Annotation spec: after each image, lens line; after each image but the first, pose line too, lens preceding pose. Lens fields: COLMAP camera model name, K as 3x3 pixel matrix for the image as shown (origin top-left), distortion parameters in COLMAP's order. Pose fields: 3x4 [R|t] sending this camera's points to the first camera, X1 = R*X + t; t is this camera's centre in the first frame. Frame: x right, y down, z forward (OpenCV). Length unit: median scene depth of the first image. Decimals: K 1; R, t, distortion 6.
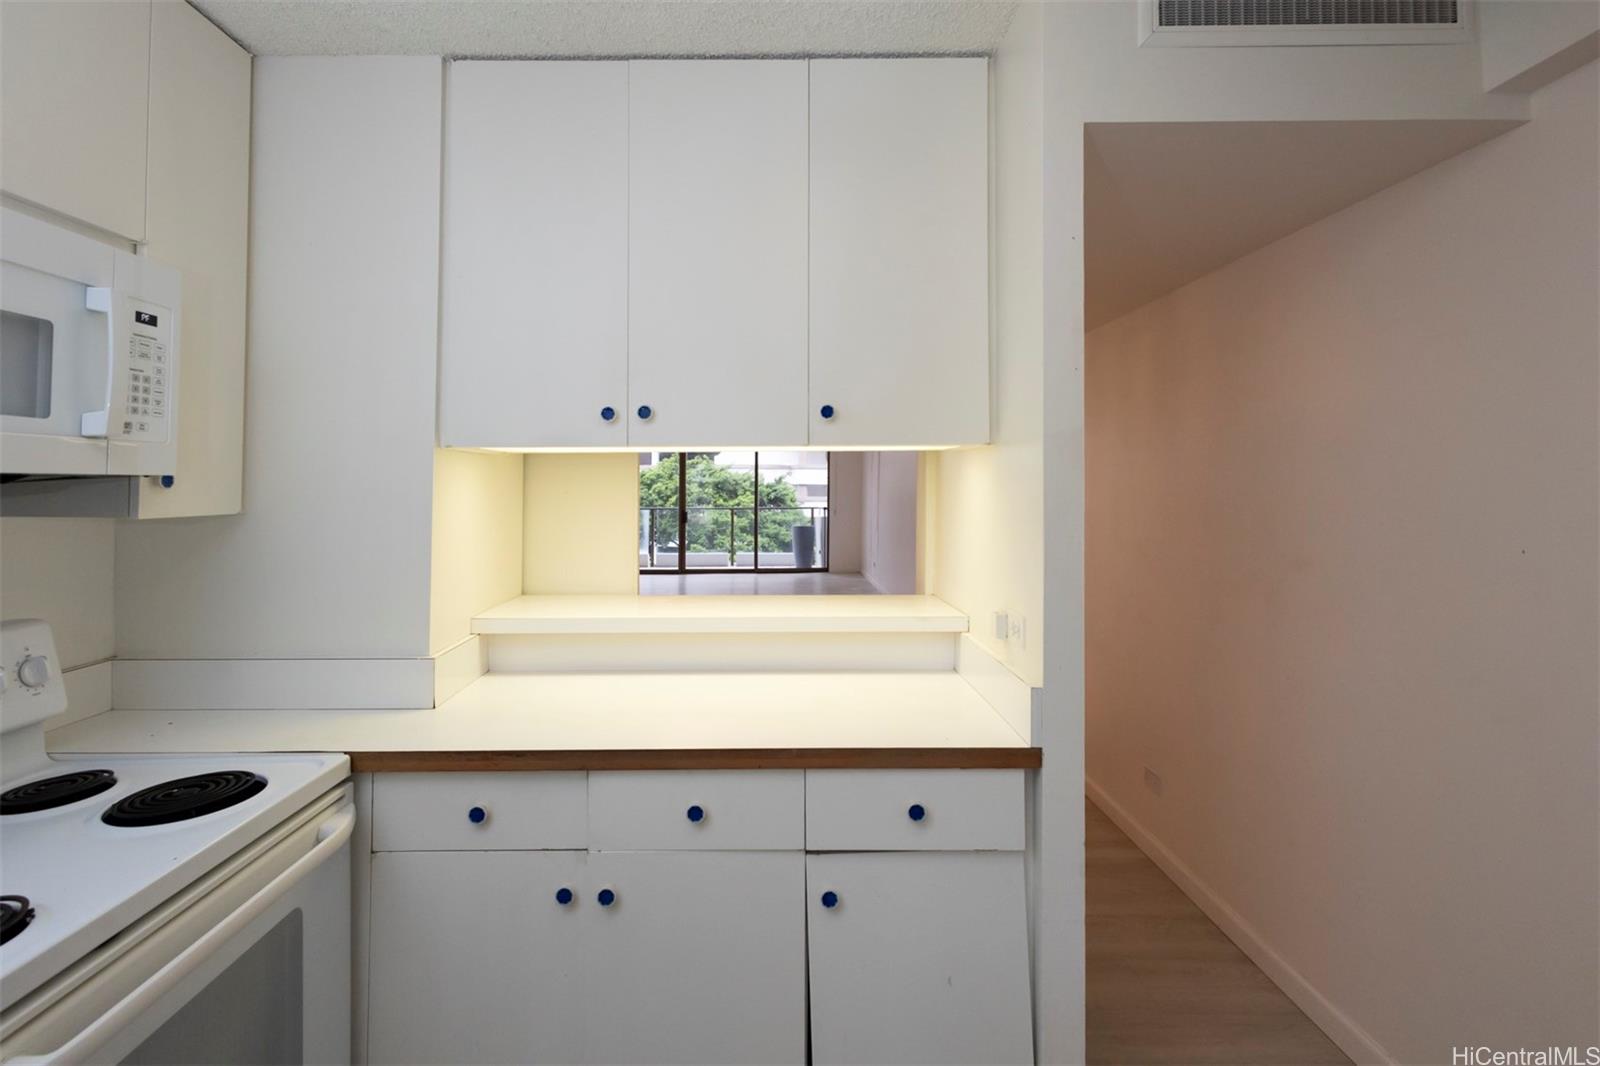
lens RADIAL K [[759.7, 0, 780.2], [0, 759.7, 465.9], [0, 0, 1]] dist [-0.000814, -0.016841]
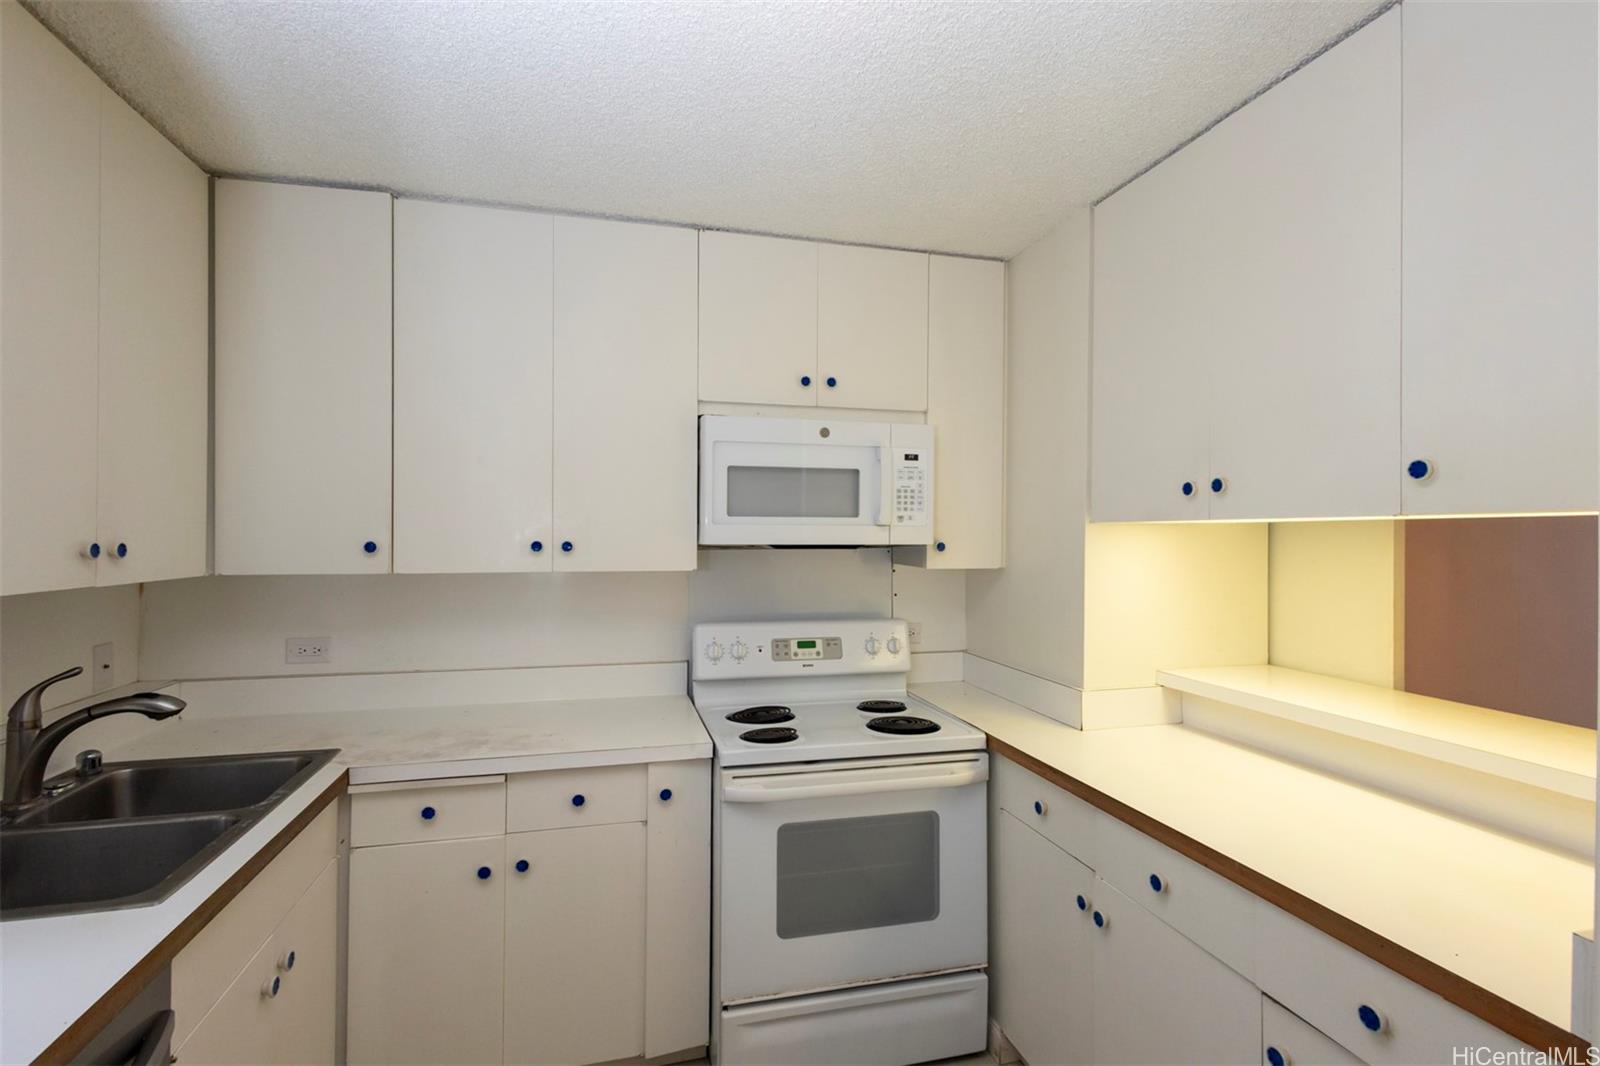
lens RADIAL K [[732.3, 0, 796.4], [0, 732.3, 525.6], [0, 0, 1]] dist [0.000296, -0.000176]
pose [[0.236014, -0.009350, -0.971705, 0.774270], [0.015038, 0.999869, -0.005968, -0.026340], [0.971633, -0.013203, 0.236123, 0.316305]]
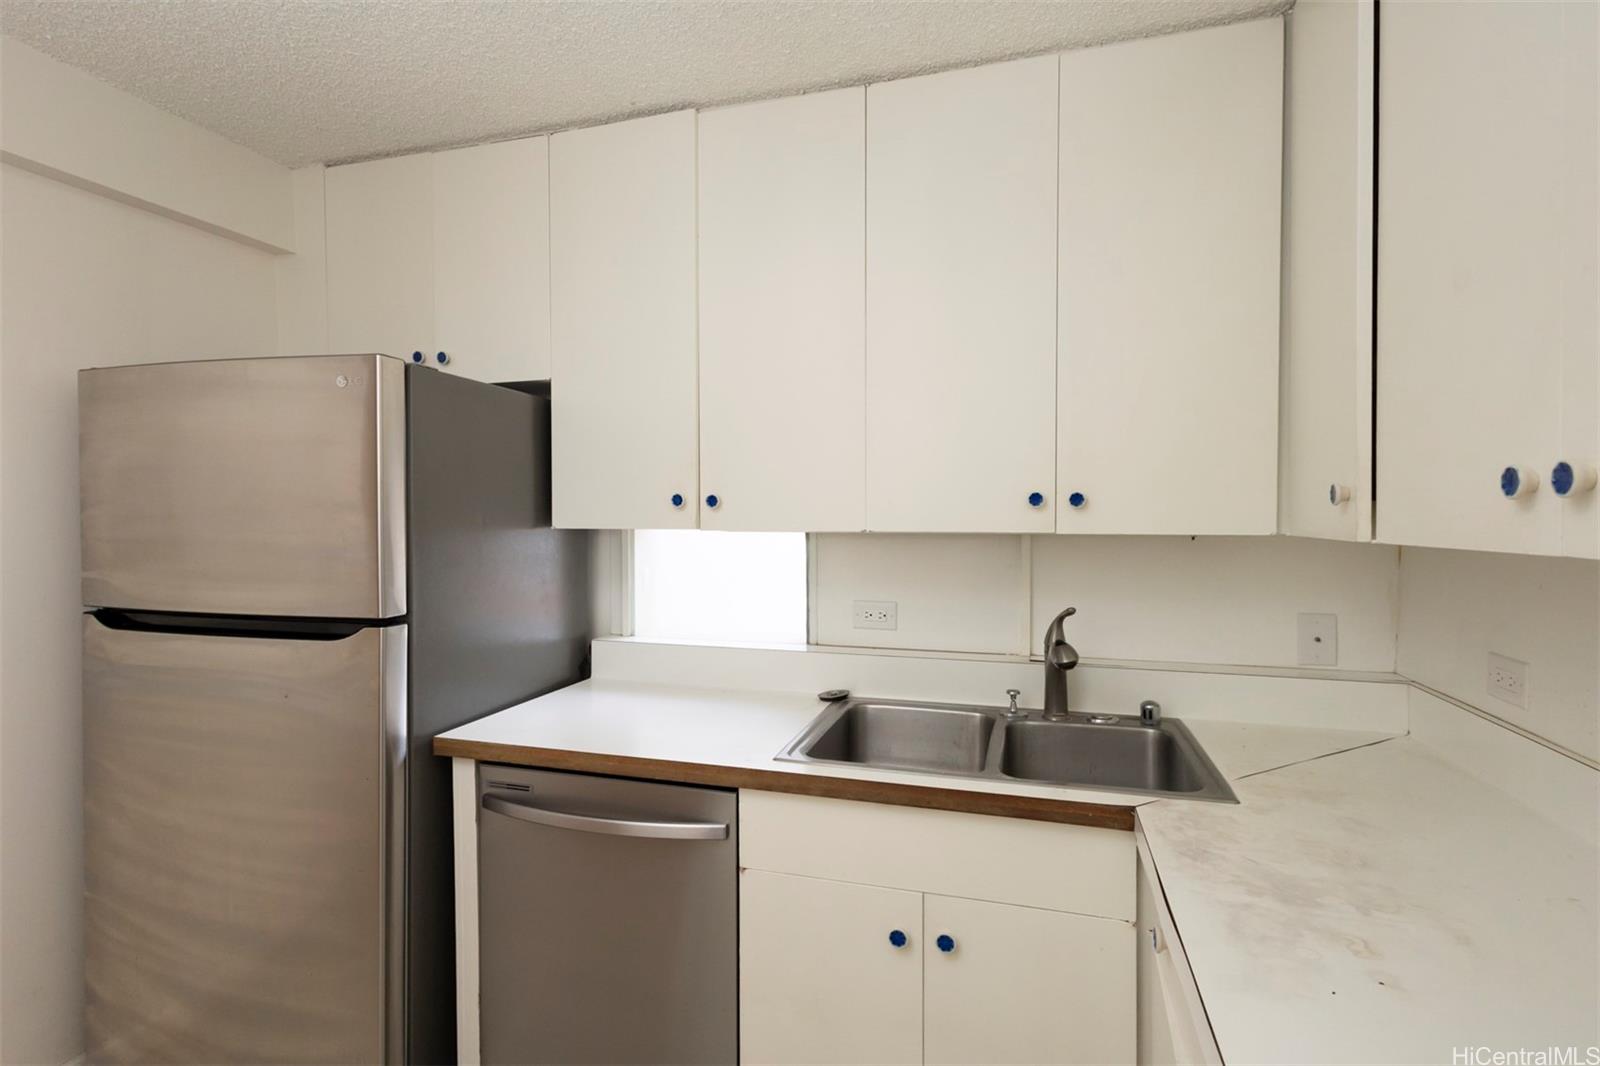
lens RADIAL K [[769.2, 0, 800.0], [0, 769.2, 533.0], [0, 0, 1]] dist [-0.001136, 0.011875]
pose [[-0.955157, -0.006228, 0.296034, -0.537819], [-0.004235, 0.999964, 0.007372, 0.036375], [-0.296069, 0.005788, -0.955149, 0.869620]]
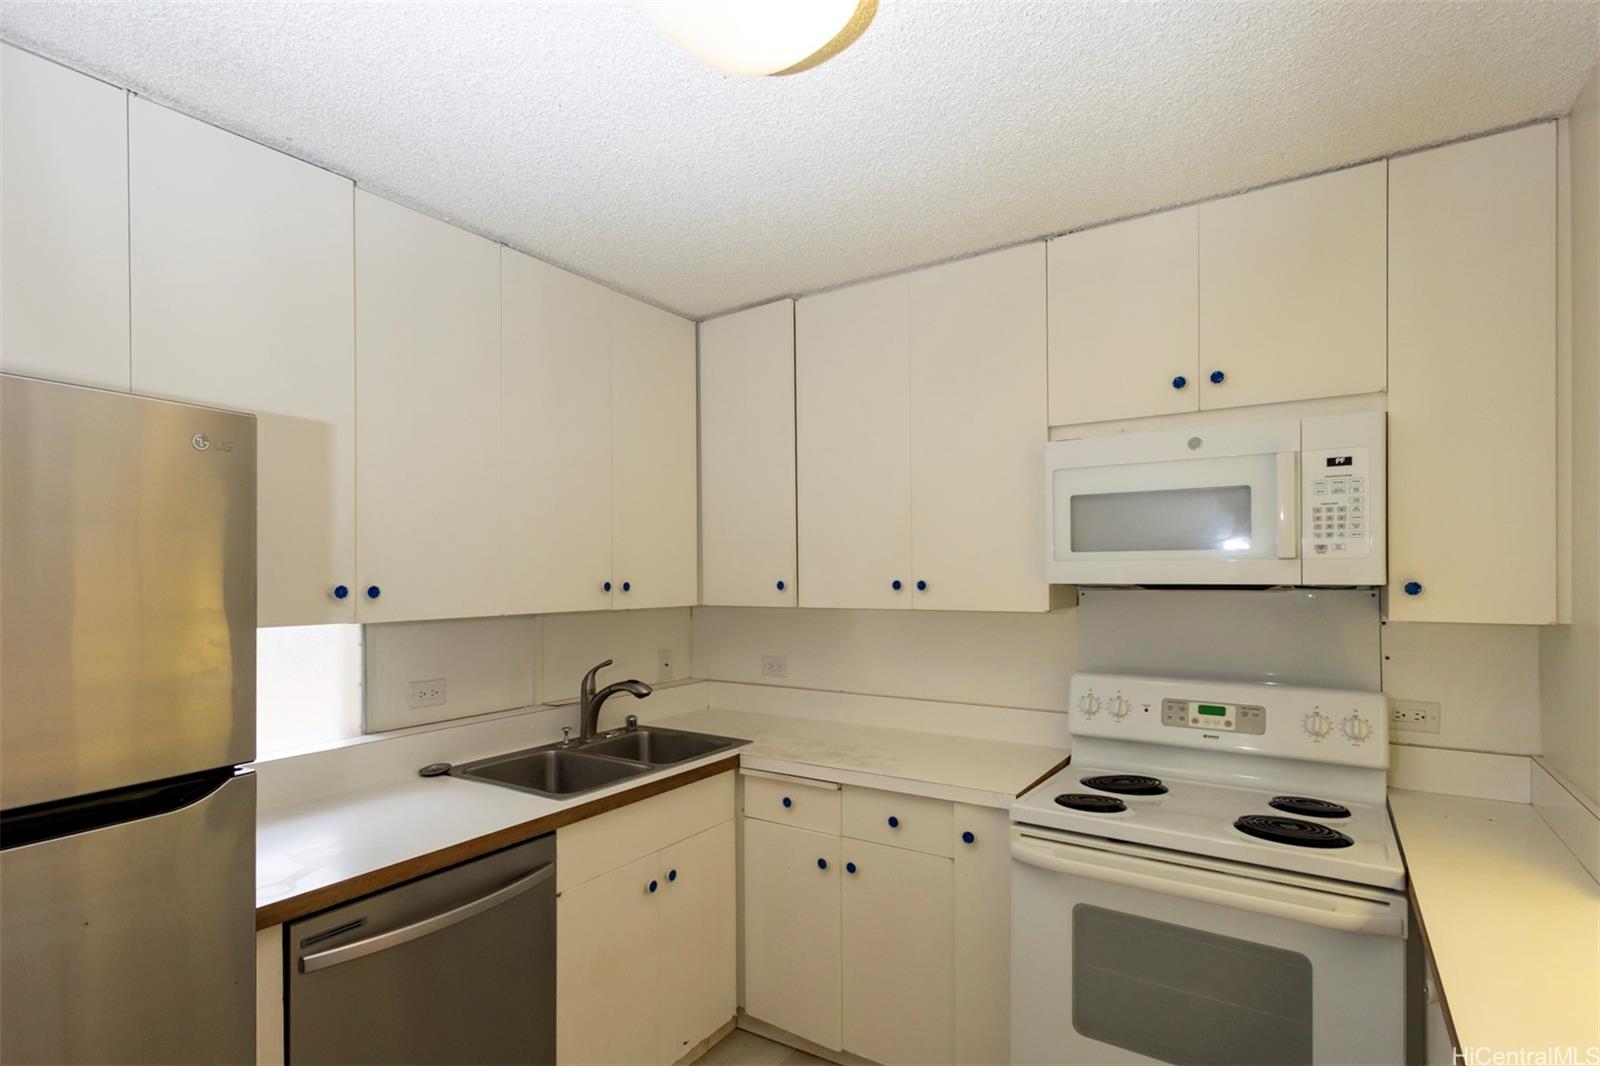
lens RADIAL K [[786.9, 0, 781.3], [0, 786.9, 570.0], [0, 0, 1]] dist [-0.001052, -0.000228]
pose [[-0.568125, -0.000993, -0.822942, 0.770402], [0.021843, 0.999629, -0.016285, -0.011475], [0.822652, -0.027227, -0.567892, 0.961399]]
